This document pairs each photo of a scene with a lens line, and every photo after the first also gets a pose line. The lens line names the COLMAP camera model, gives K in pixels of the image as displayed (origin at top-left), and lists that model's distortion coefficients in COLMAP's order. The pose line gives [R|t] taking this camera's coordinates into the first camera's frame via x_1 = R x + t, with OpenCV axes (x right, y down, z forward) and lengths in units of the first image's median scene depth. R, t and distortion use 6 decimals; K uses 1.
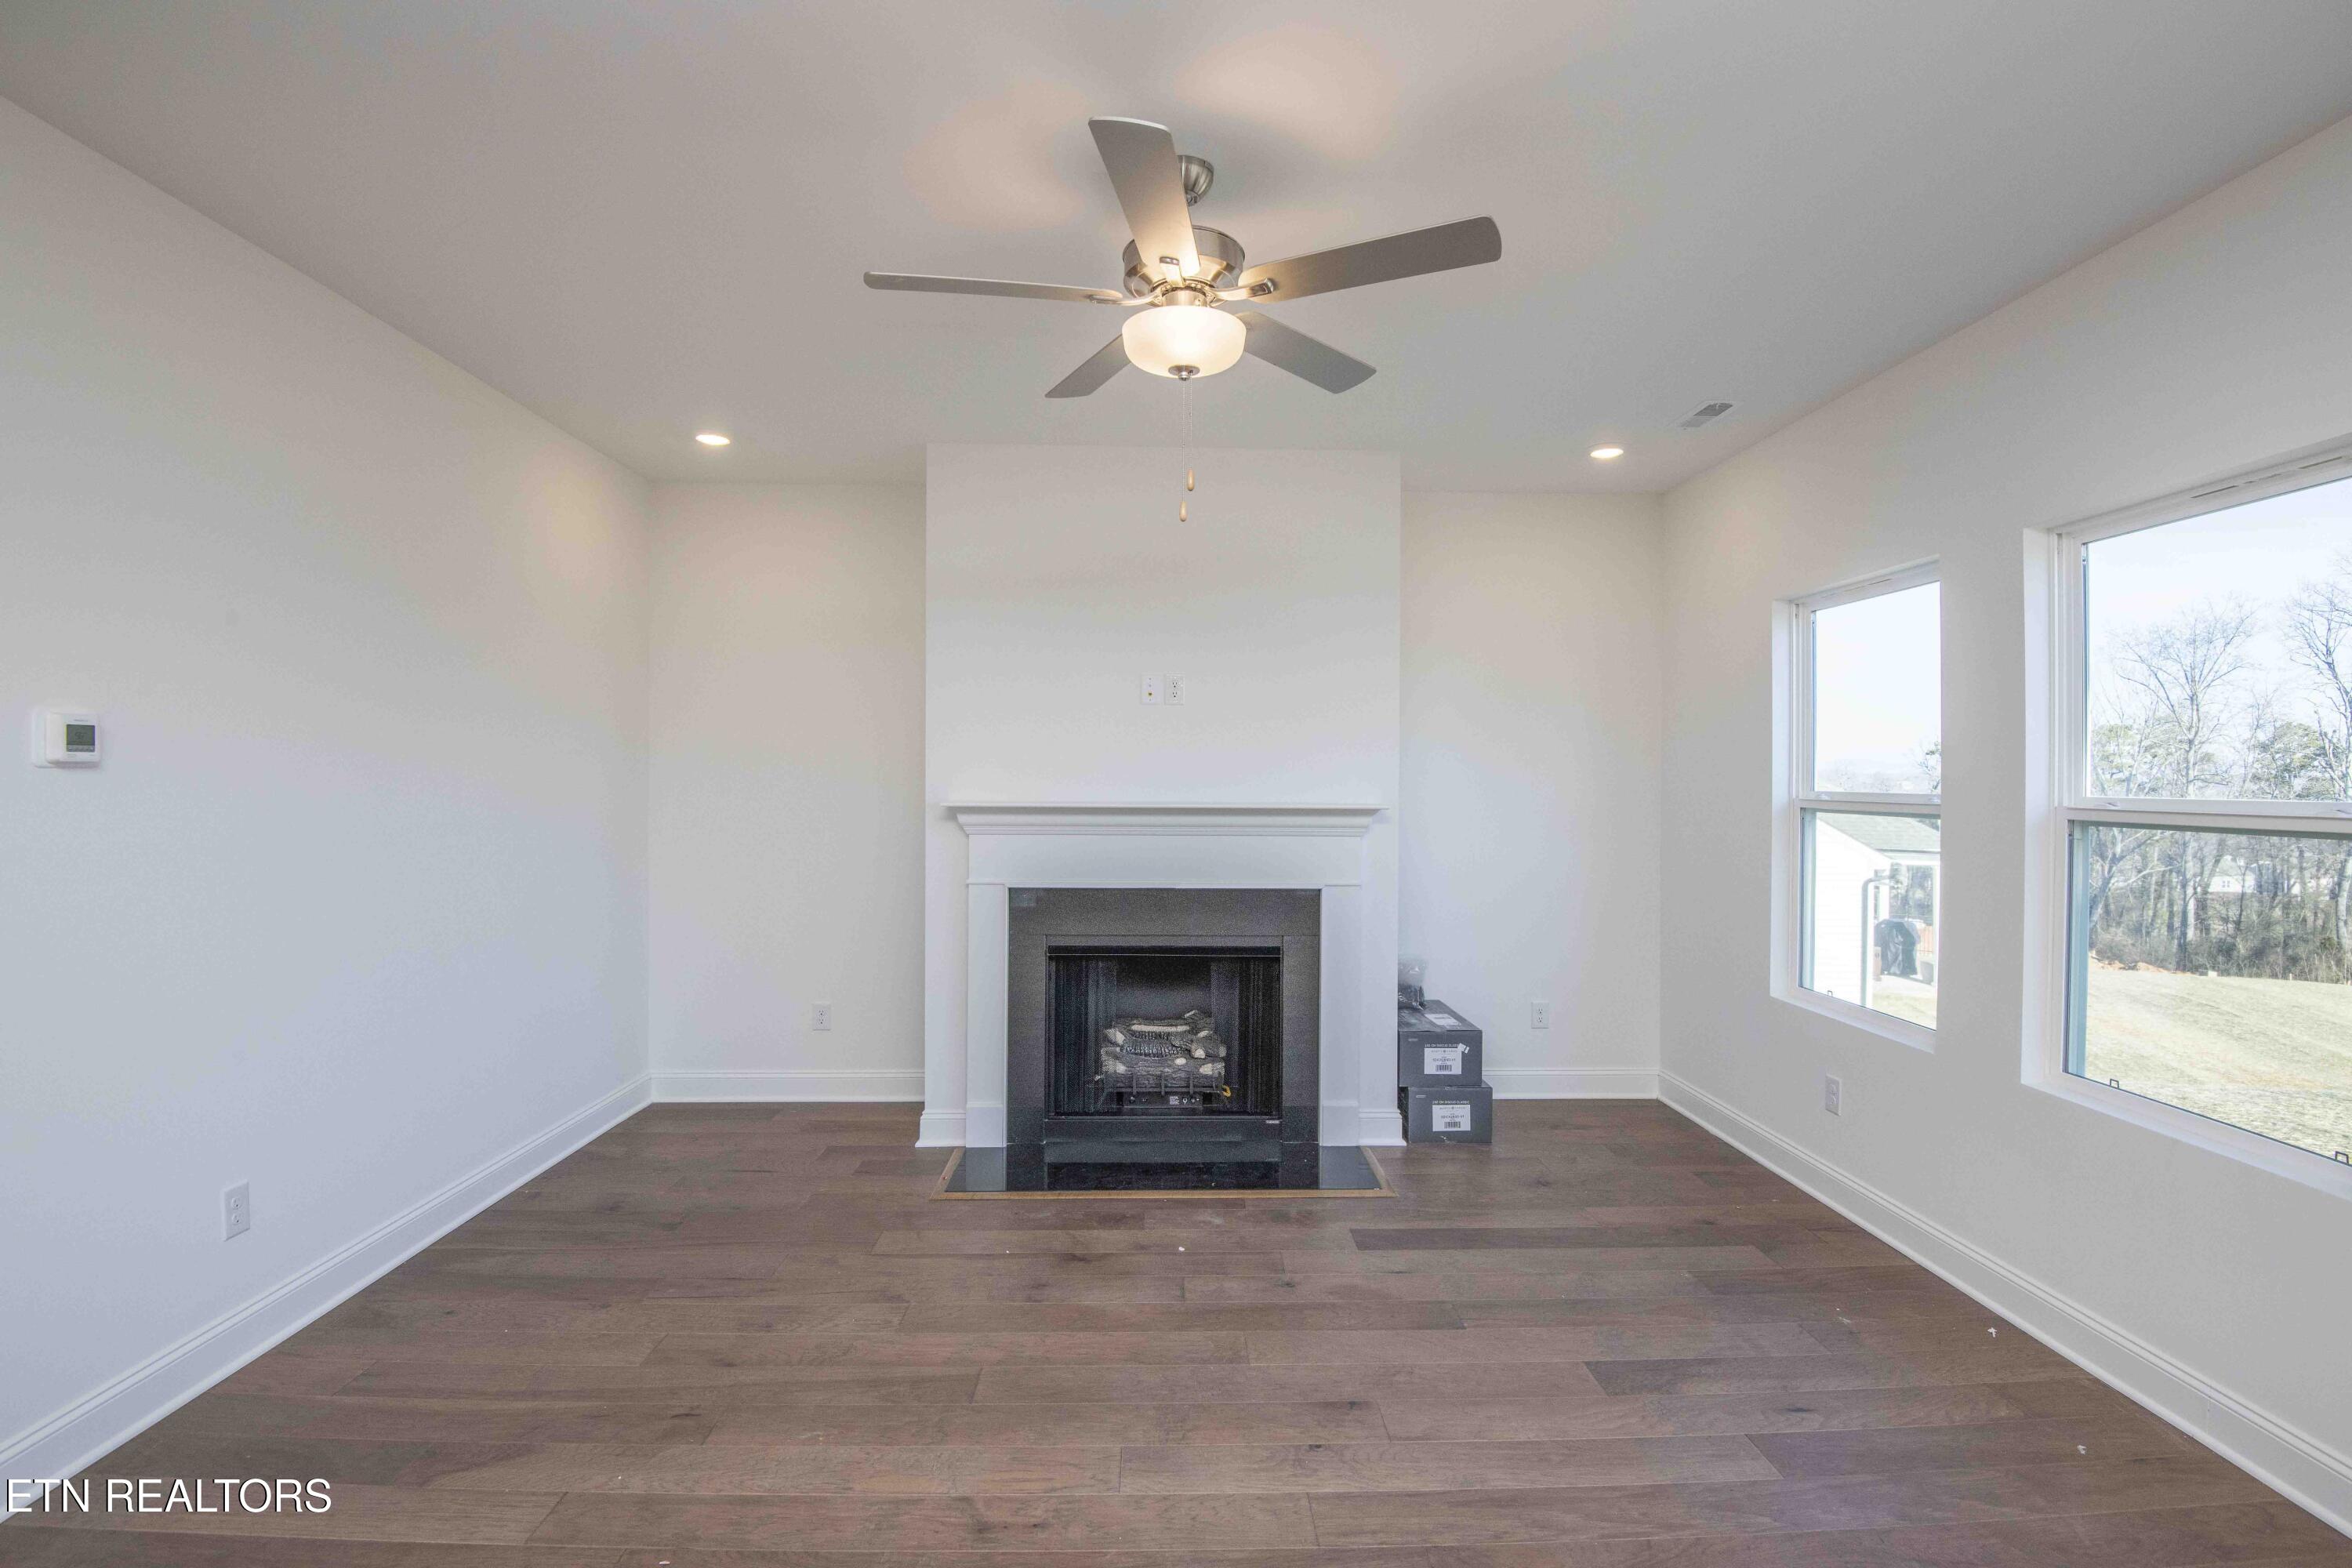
lens RADIAL K [[1088.3, 0, 1182.9], [0, 1088.3, 785.5], [0, 0, 1]] dist [-0.027792, -0.008865]
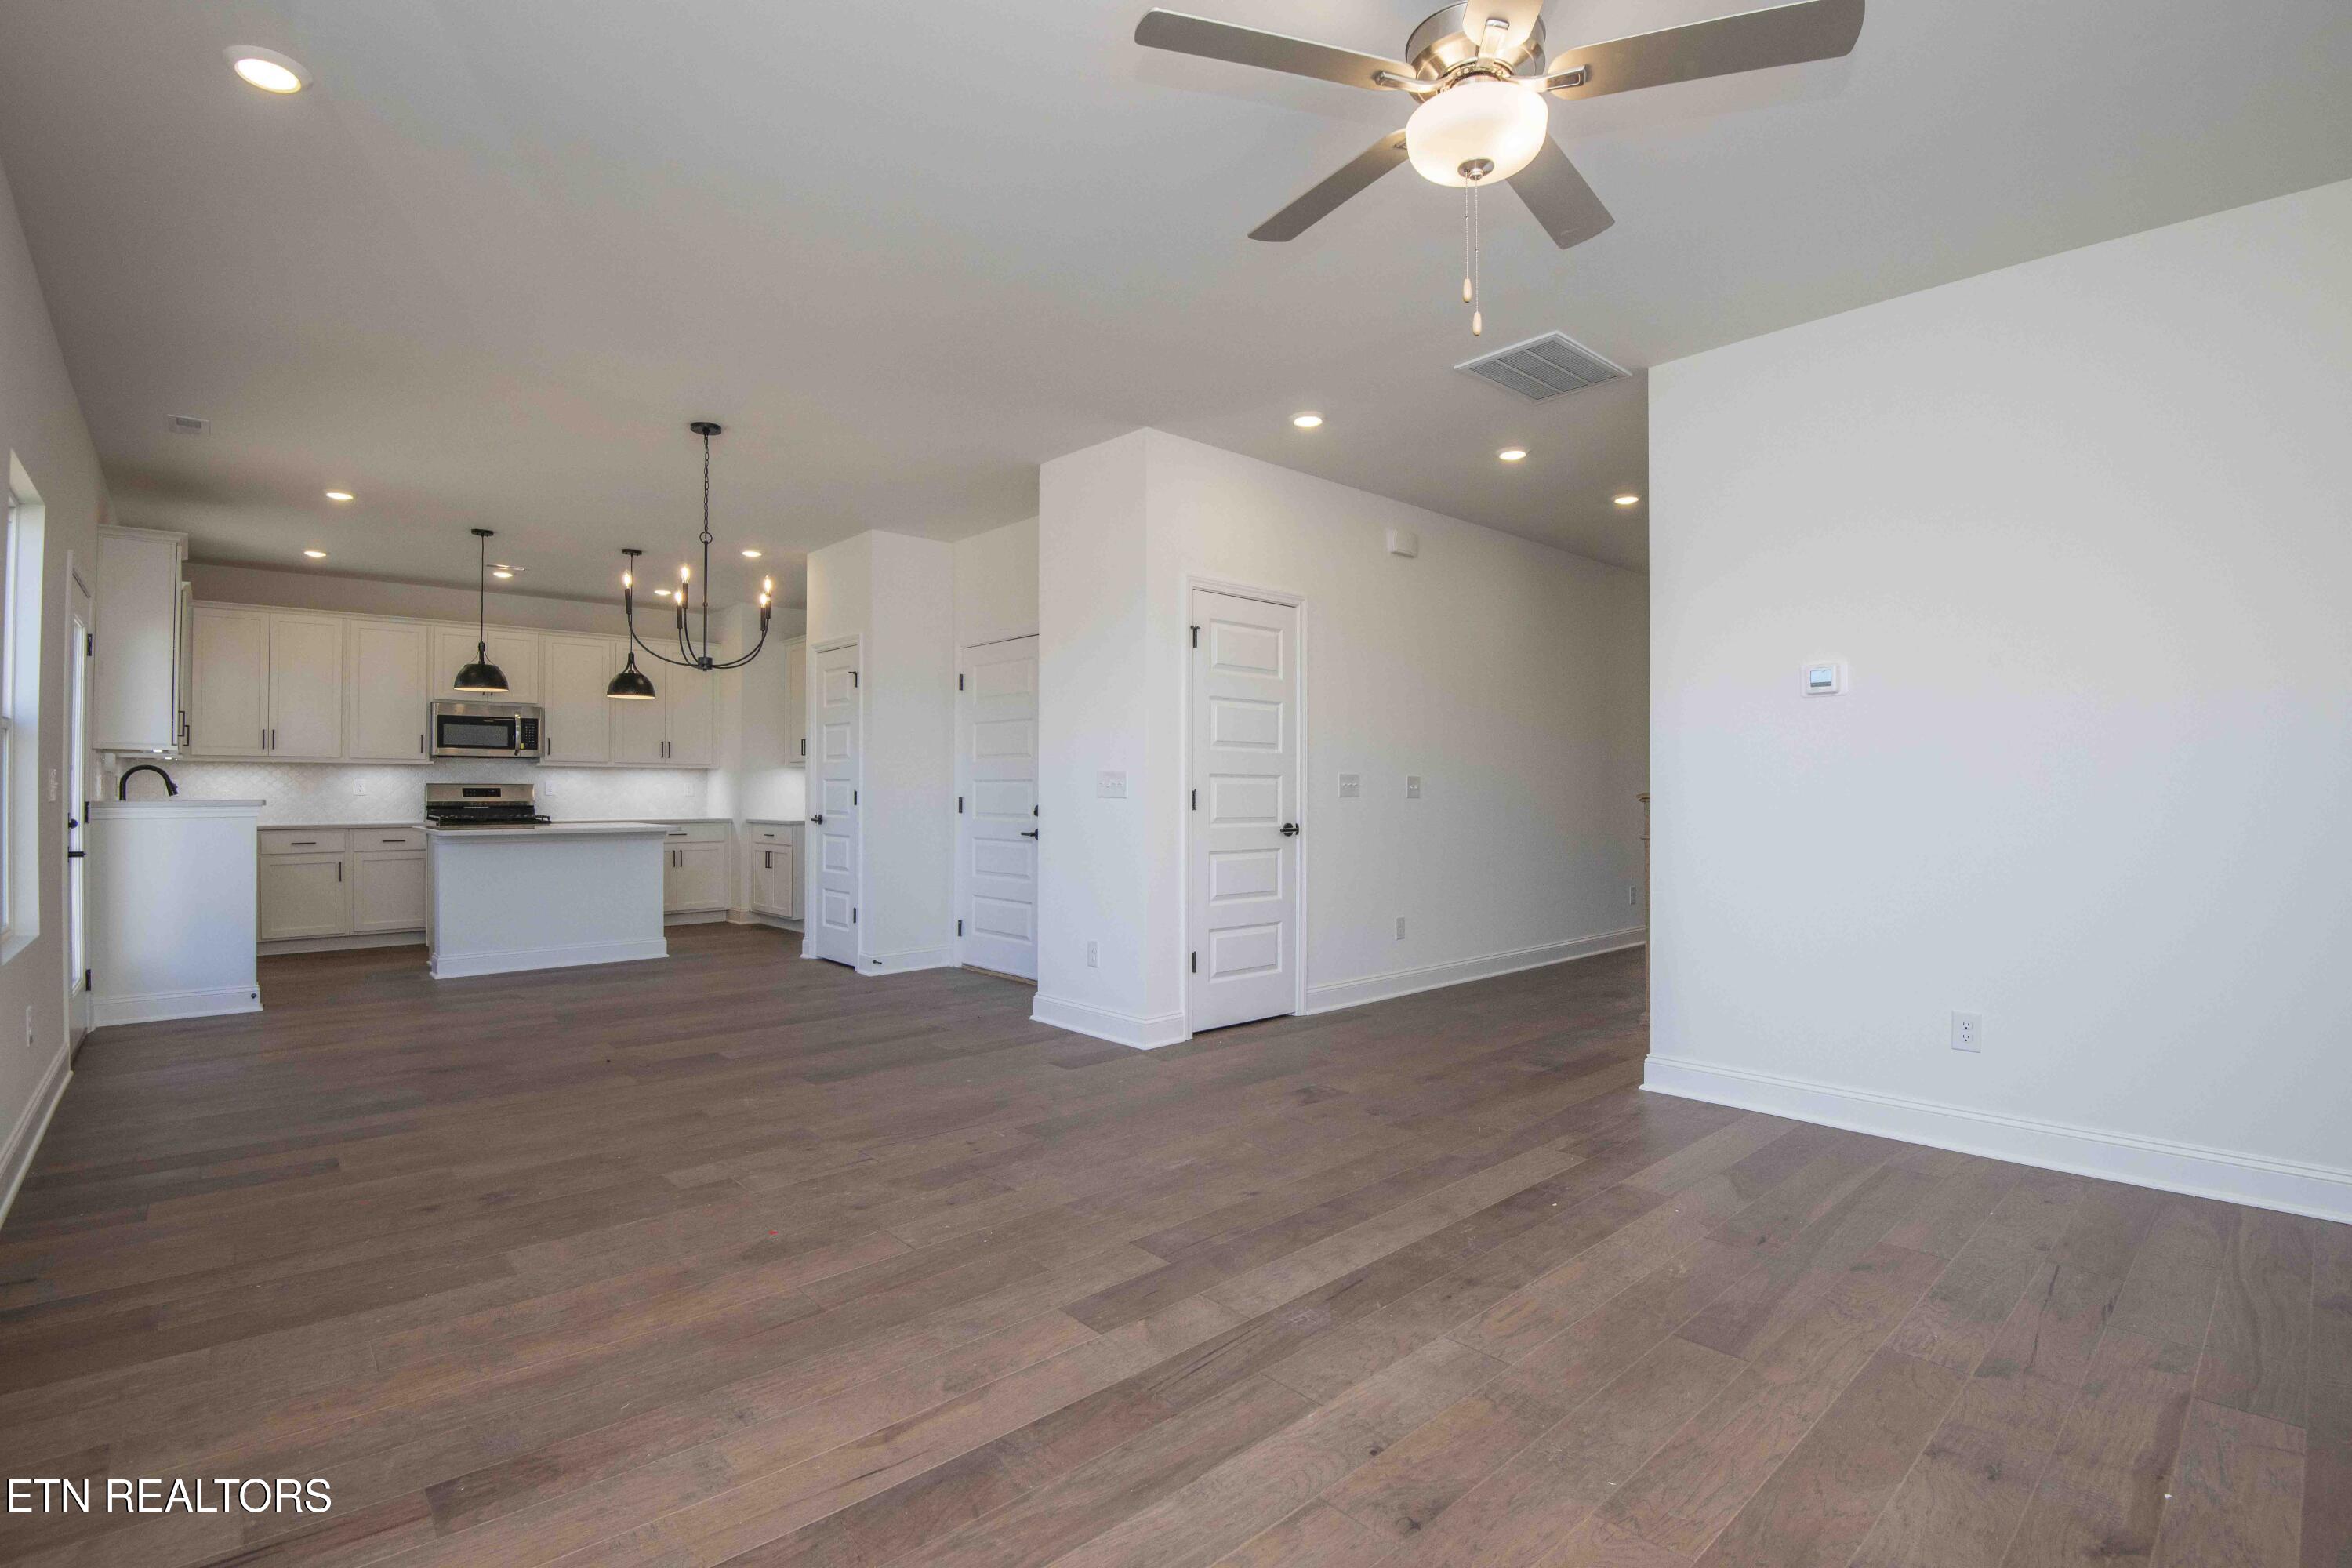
lens RADIAL K [[1088.3, 0, 1192.8], [0, 1088.3, 784.0], [0, 0, 1]] dist [-0.027792, -0.008865]
pose [[-0.749161, -0.009870, -0.662314, 0.473895], [-0.009383, 0.999947, -0.004289, 0.081214], [0.662322, 0.003002, -0.749214, 0.945281]]
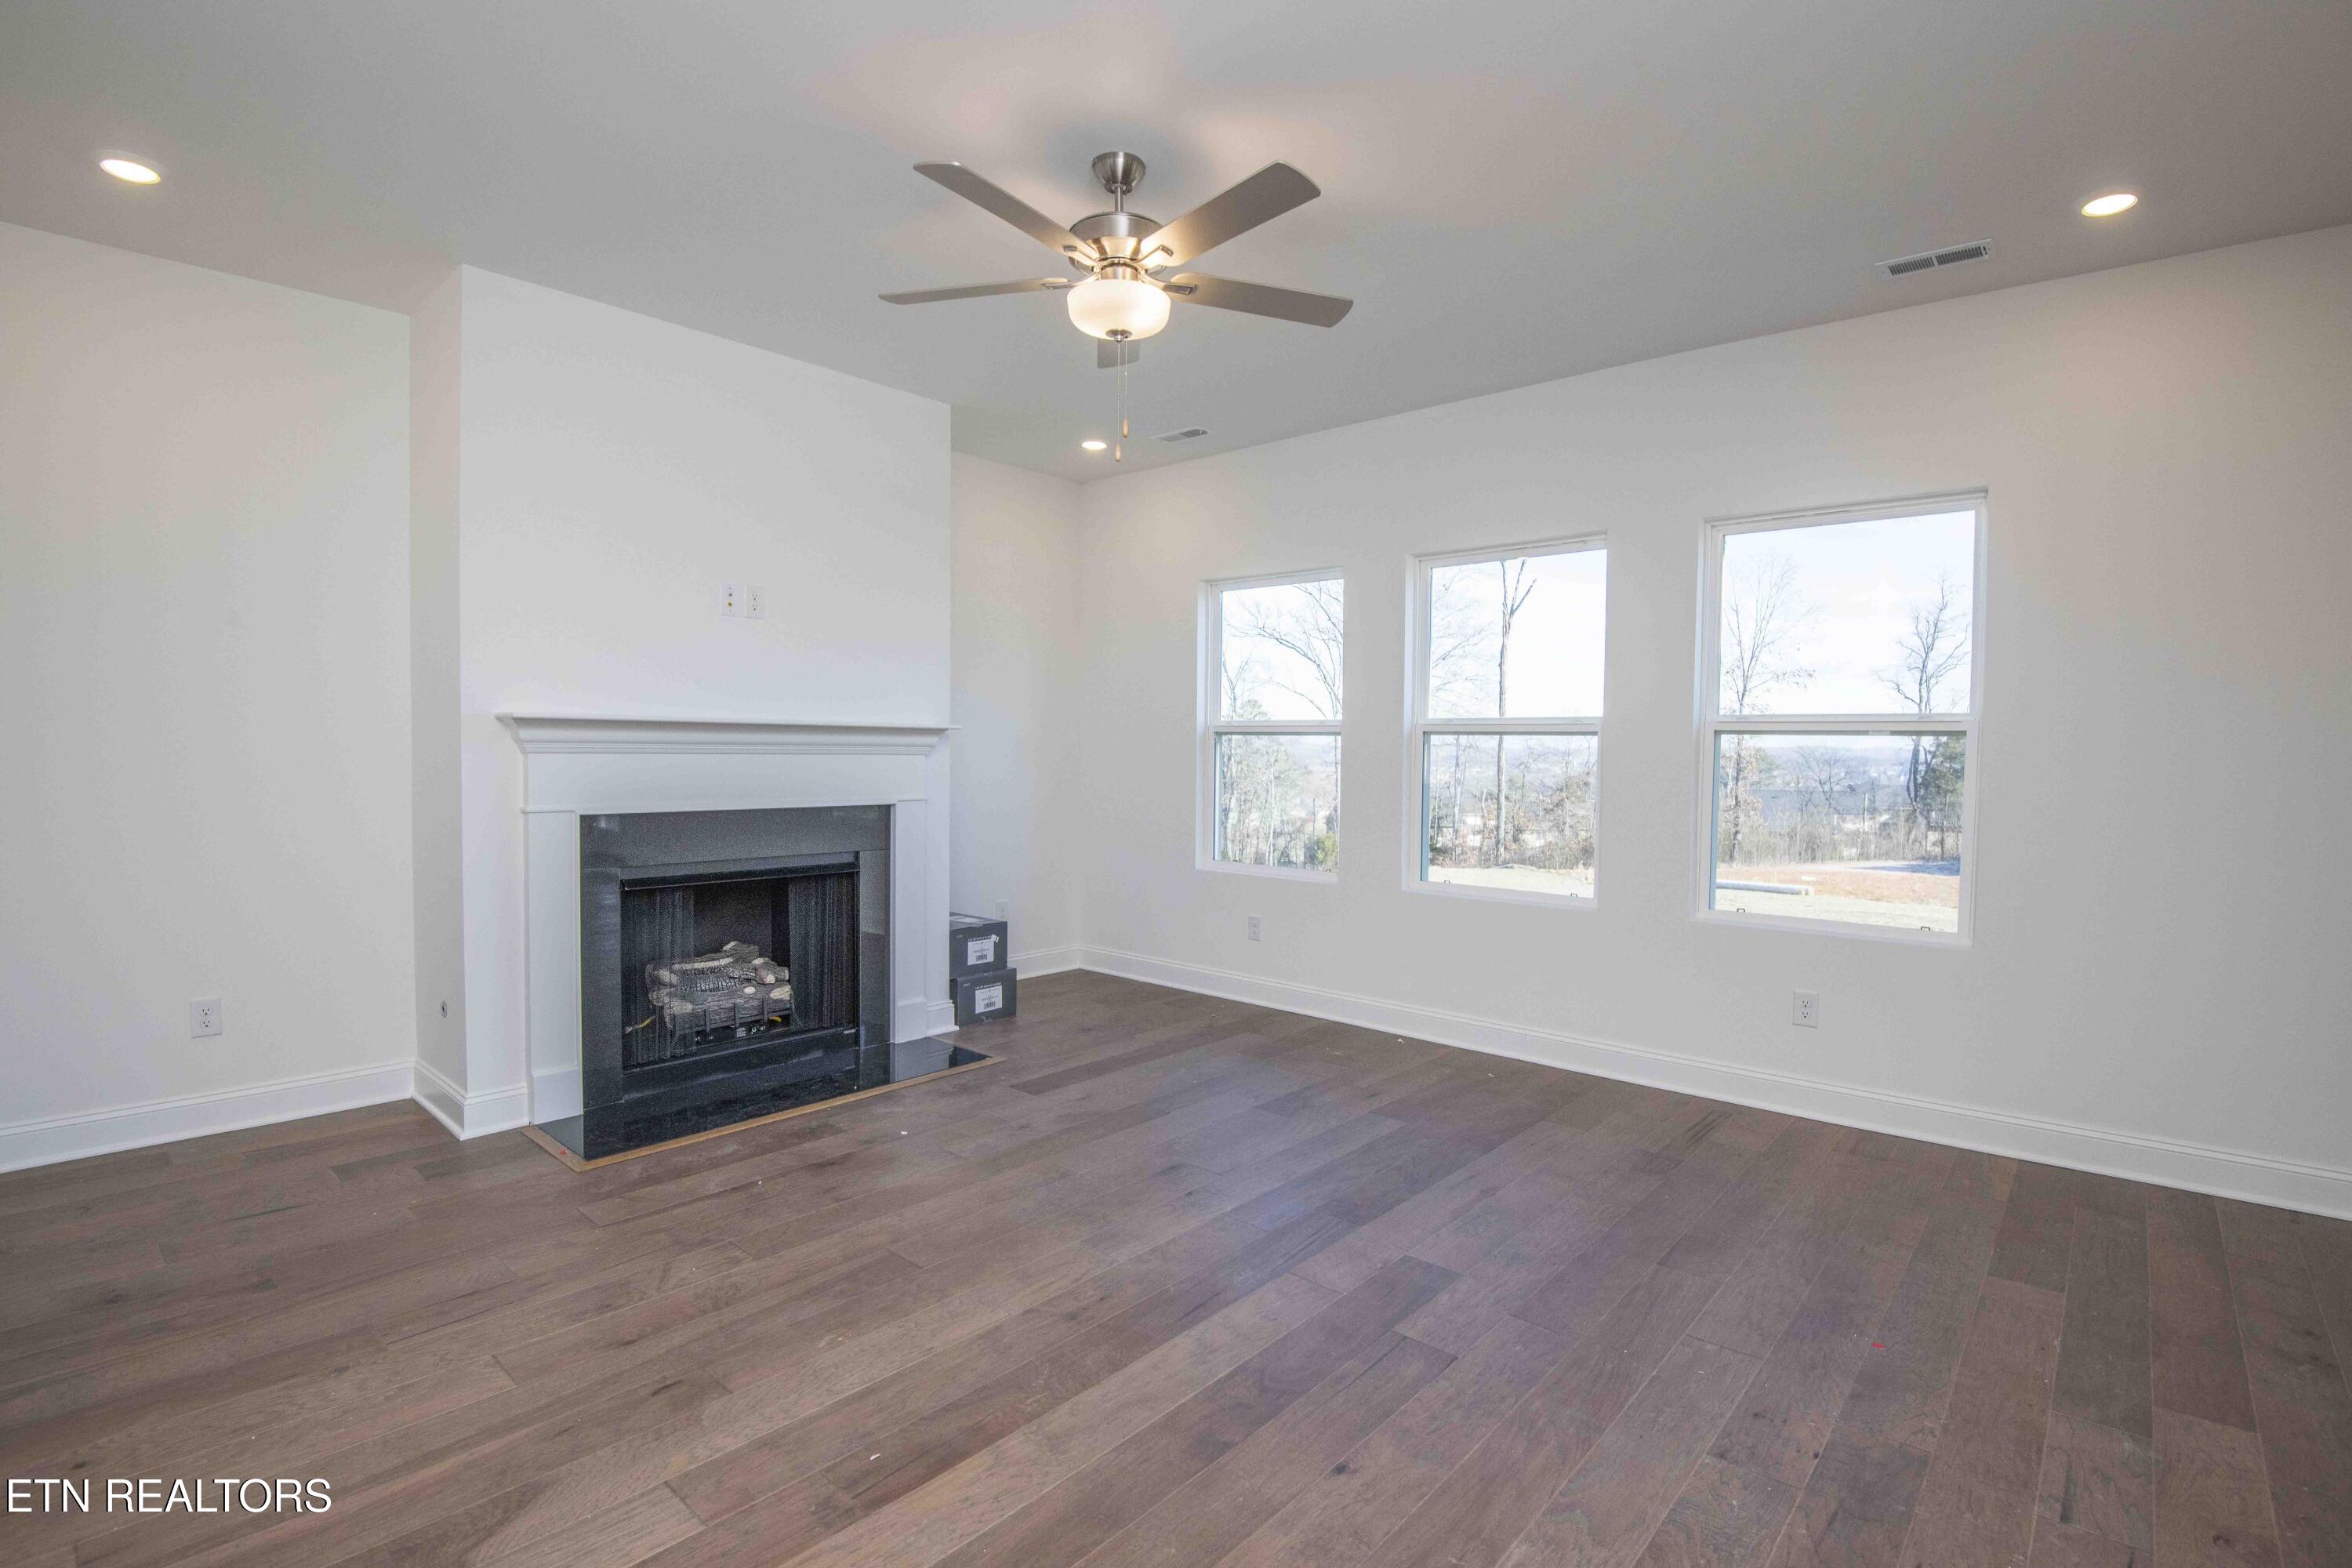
lens RADIAL K [[1088.3, 0, 1188.8], [0, 1088.3, 789.0], [0, 0, 1]] dist [-0.027792, -0.008865]
pose [[0.677642, -0.024601, 0.734980, -0.524159], [-0.001810, 0.999381, 0.035119, 0.048581], [-0.735390, -0.025129, 0.677179, 0.075919]]
